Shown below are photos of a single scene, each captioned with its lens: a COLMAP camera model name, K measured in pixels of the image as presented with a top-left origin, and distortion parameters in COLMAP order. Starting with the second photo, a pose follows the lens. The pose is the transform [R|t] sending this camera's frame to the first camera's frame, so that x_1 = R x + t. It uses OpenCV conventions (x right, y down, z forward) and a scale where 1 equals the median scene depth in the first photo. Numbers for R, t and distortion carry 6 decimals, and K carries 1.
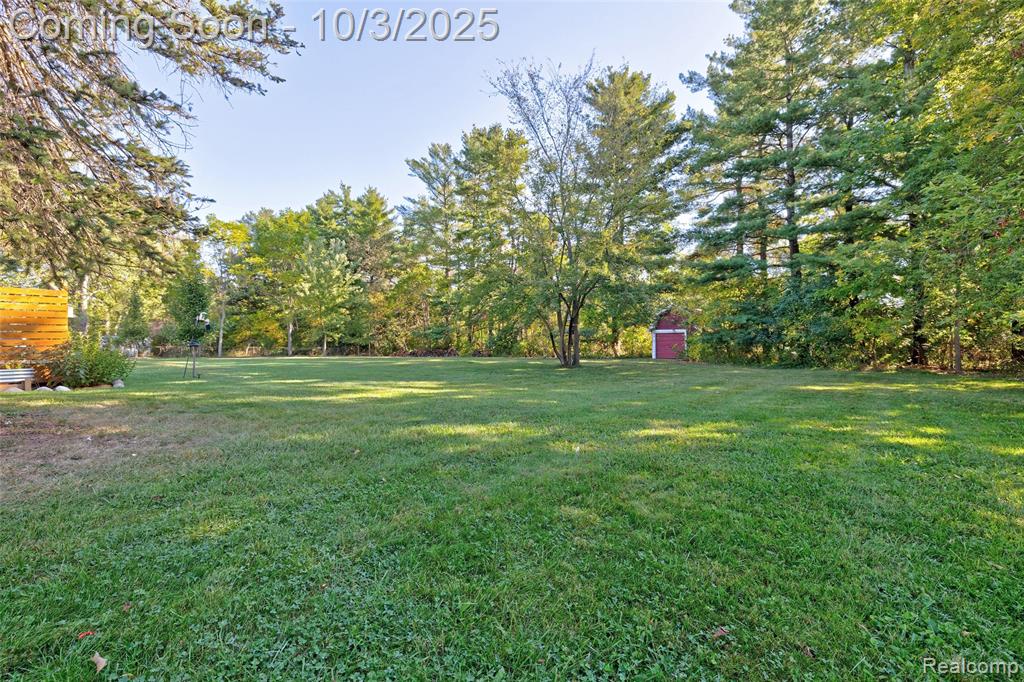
lens RADIAL K [[433.4, 0, 514.8], [0, 433.4, 340.8], [0, 0, 1]] dist [-0.003593, 0.000669]
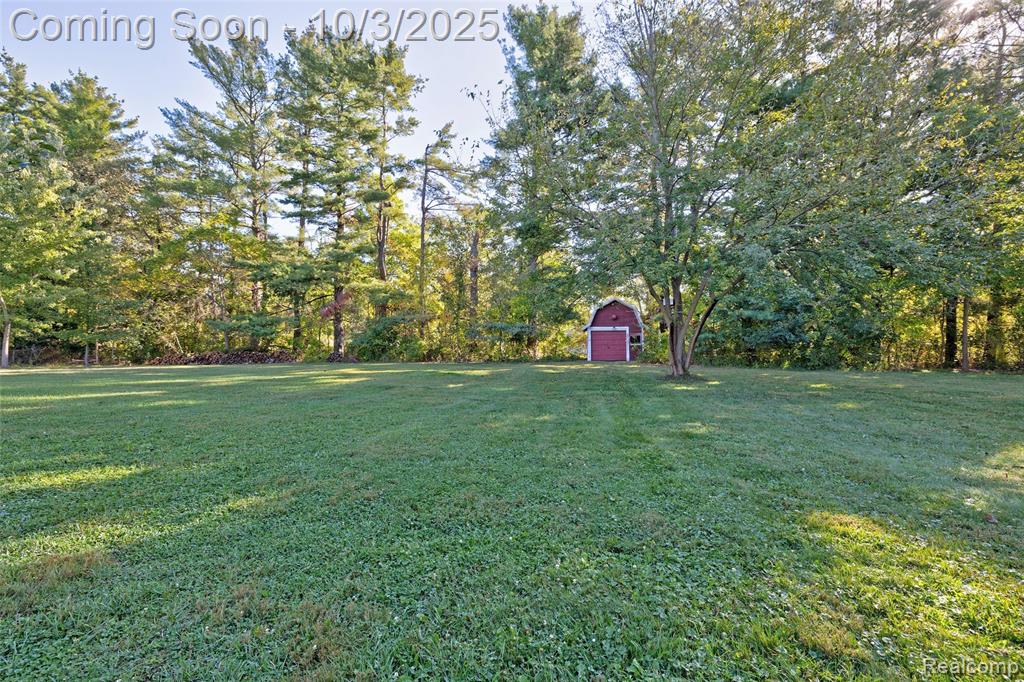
lens RADIAL K [[433.4, 0, 508.7], [0, 433.4, 340.9], [0, 0, 1]] dist [-0.003593, 0.000669]
pose [[0.854645, 0.004038, 0.519197, -0.175251], [-0.005996, 0.999980, 0.002093, 0.000943], [-0.519178, -0.004902, 0.854652, 0.249584]]
